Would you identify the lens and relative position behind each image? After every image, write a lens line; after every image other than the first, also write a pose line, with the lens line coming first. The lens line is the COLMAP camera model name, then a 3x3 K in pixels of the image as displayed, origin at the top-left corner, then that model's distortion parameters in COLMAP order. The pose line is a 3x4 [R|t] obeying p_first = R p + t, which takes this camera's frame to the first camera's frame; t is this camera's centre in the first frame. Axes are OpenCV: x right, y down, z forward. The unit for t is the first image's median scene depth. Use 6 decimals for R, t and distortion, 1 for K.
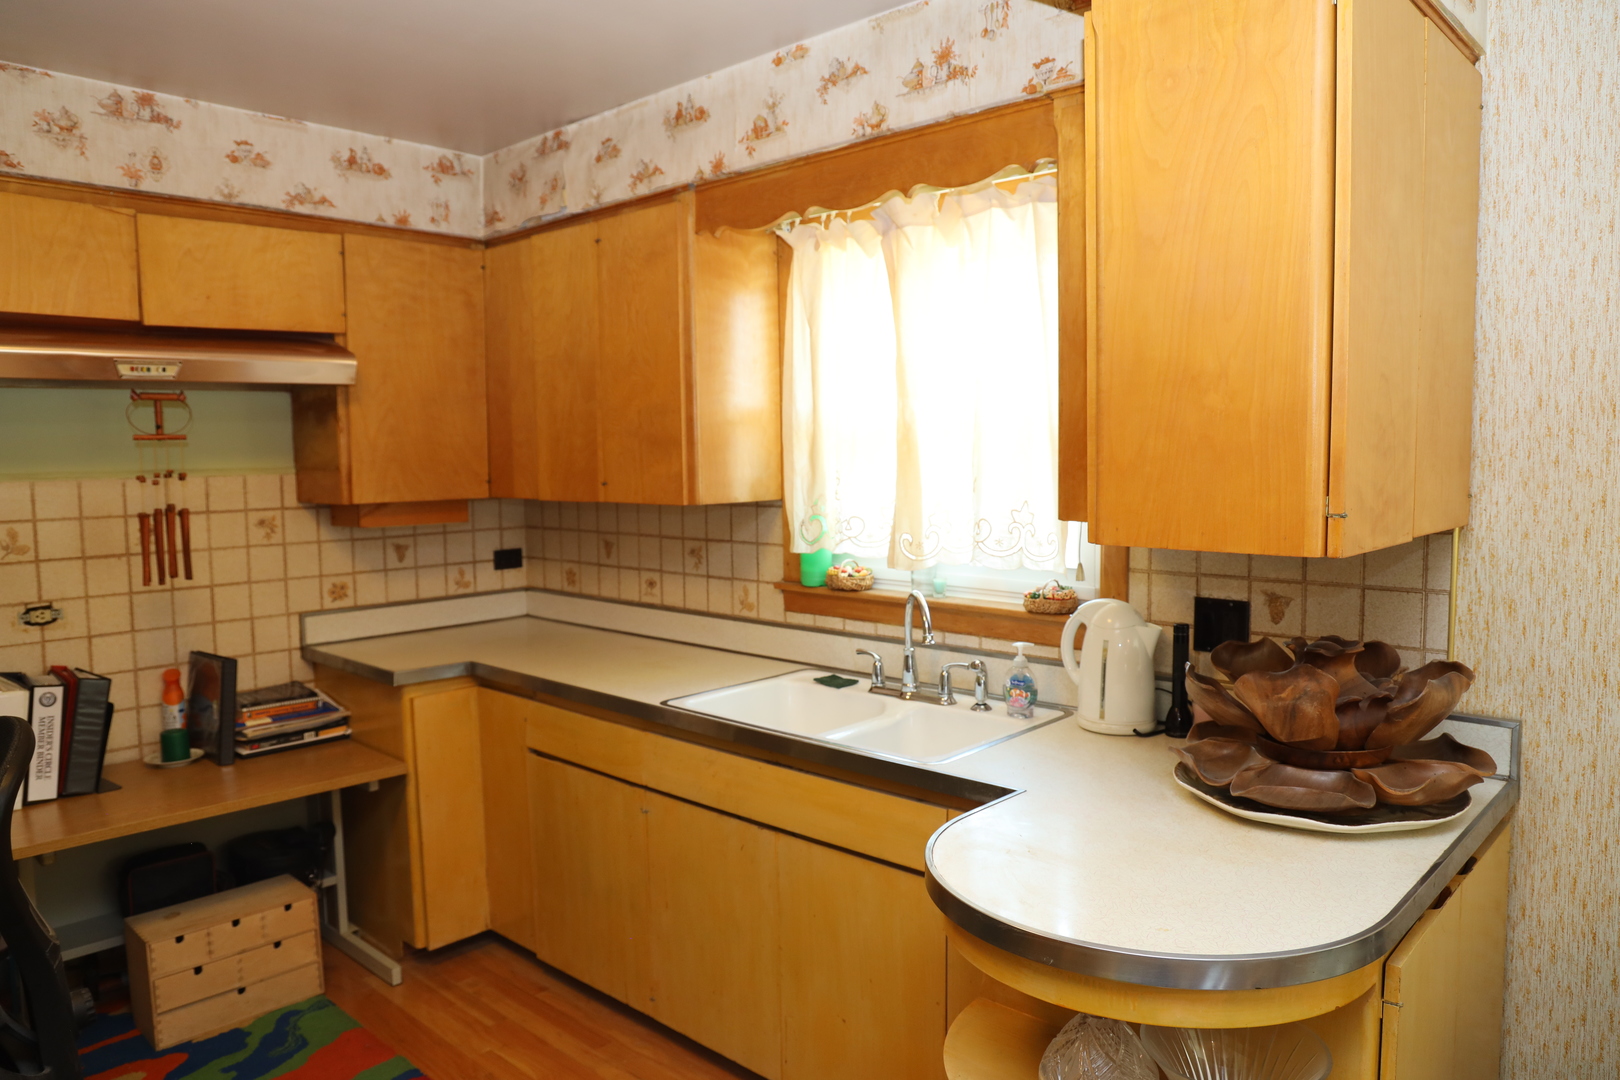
lens RADIAL K [[1111.4, 0, 806.4], [0, 1111.4, 536.2], [0, 0, 1]] dist [-0.089092, 0.067682]
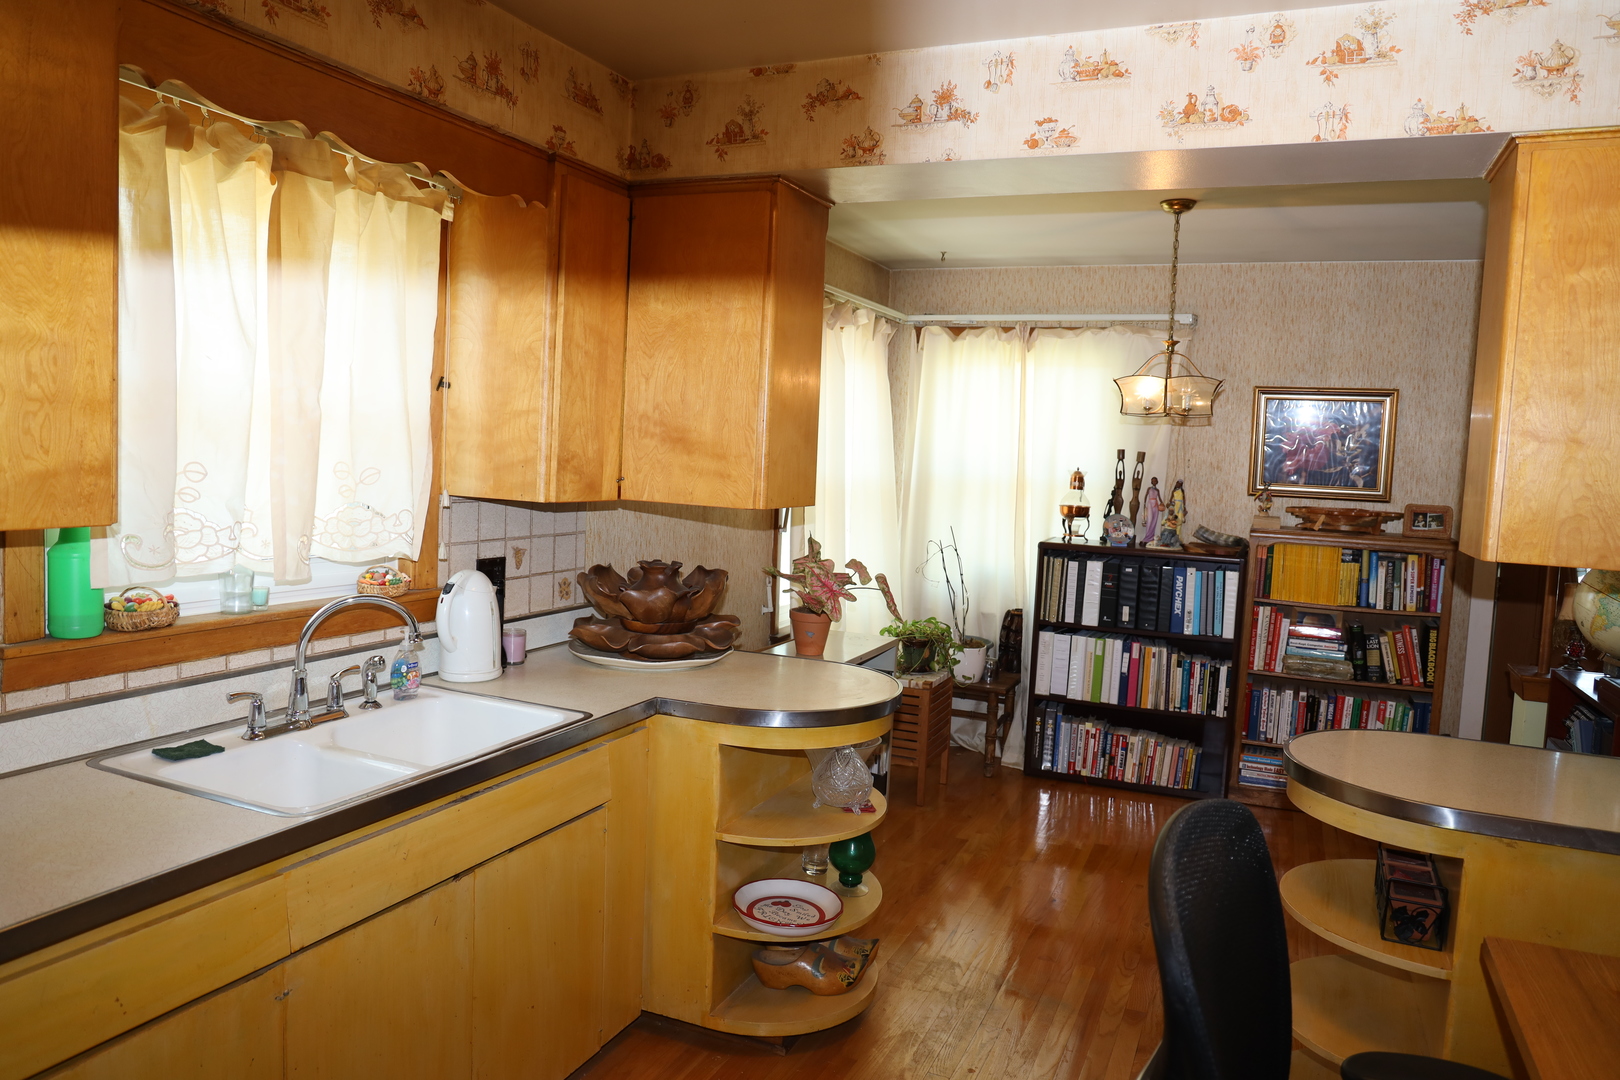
lens RADIAL K [[1135.1, 0, 812.9], [0, 1135.1, 528.9], [0, 0, 1]] dist [-0.067724, 0.058592]
pose [[-0.333612, -0.073379, 0.939850, -0.751503], [0.035982, 0.995248, 0.090476, -0.063246], [-0.942024, 0.064002, -0.329386, 0.809098]]
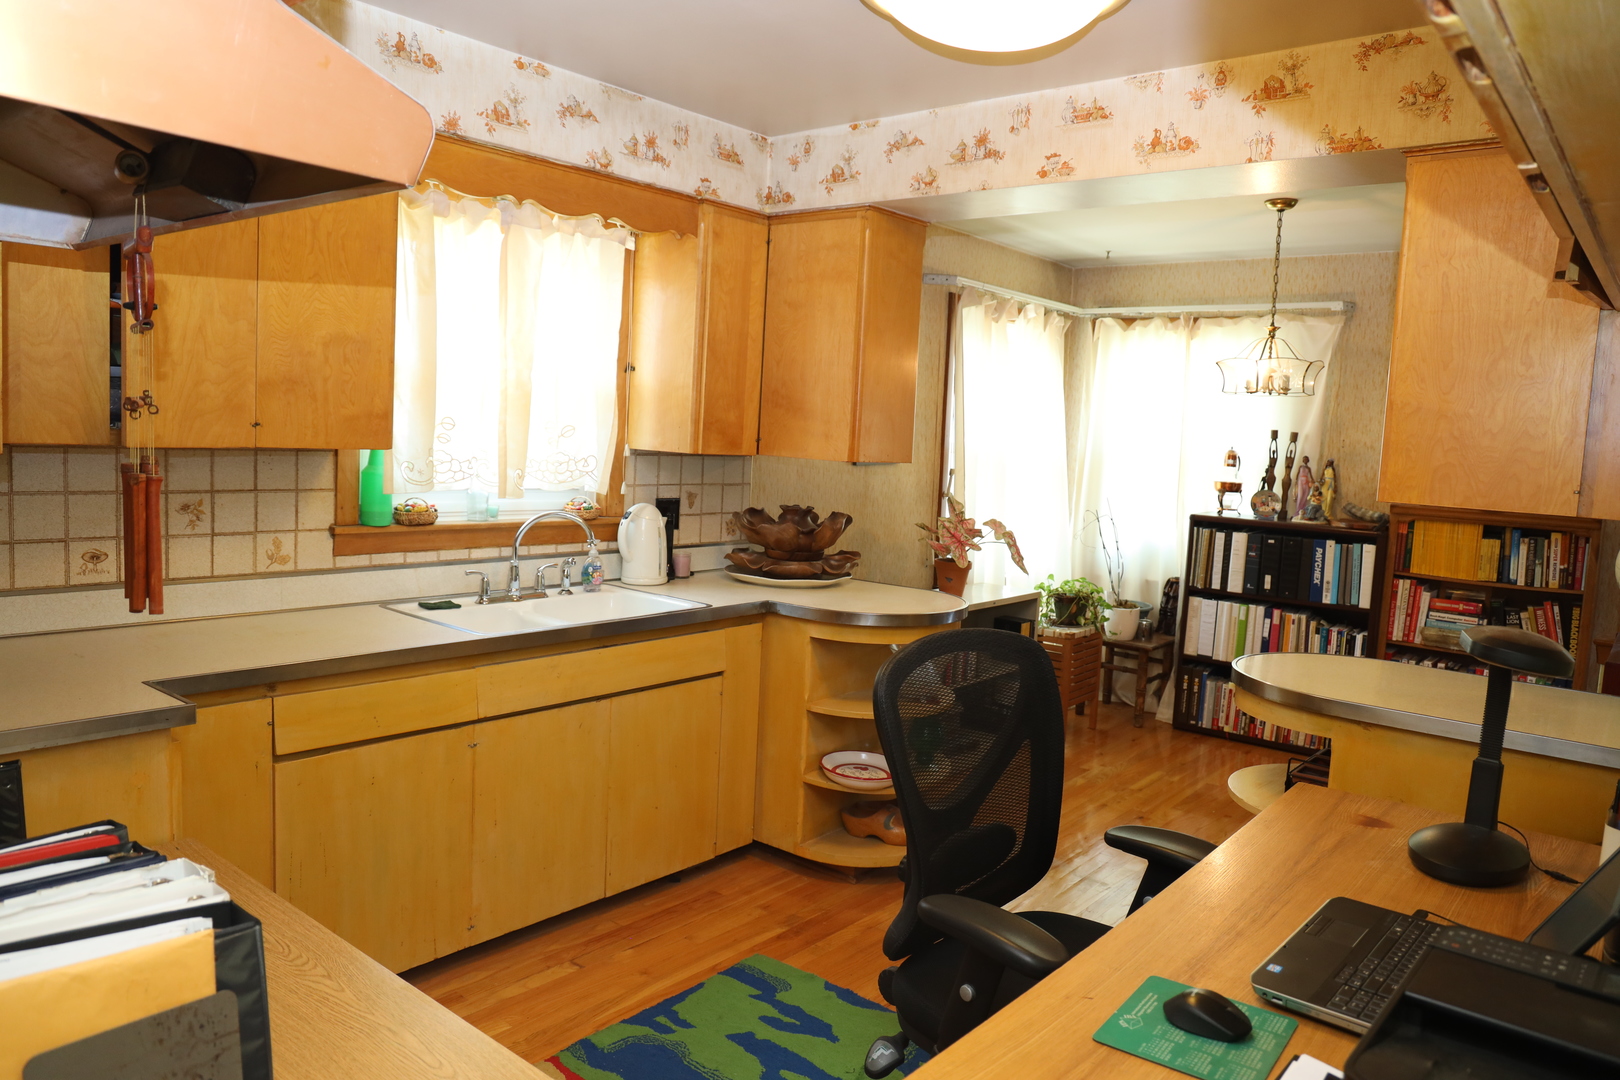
lens RADIAL K [[1137.5, 0, 802.9], [0, 1137.5, 524.7], [0, 0, 1]] dist [-0.069707, 0.074917]
pose [[-0.051782, -0.077897, 0.995616, -1.071425], [0.031483, 0.996330, 0.079590, -0.028199], [-0.998162, 0.035466, -0.049139, 0.657268]]
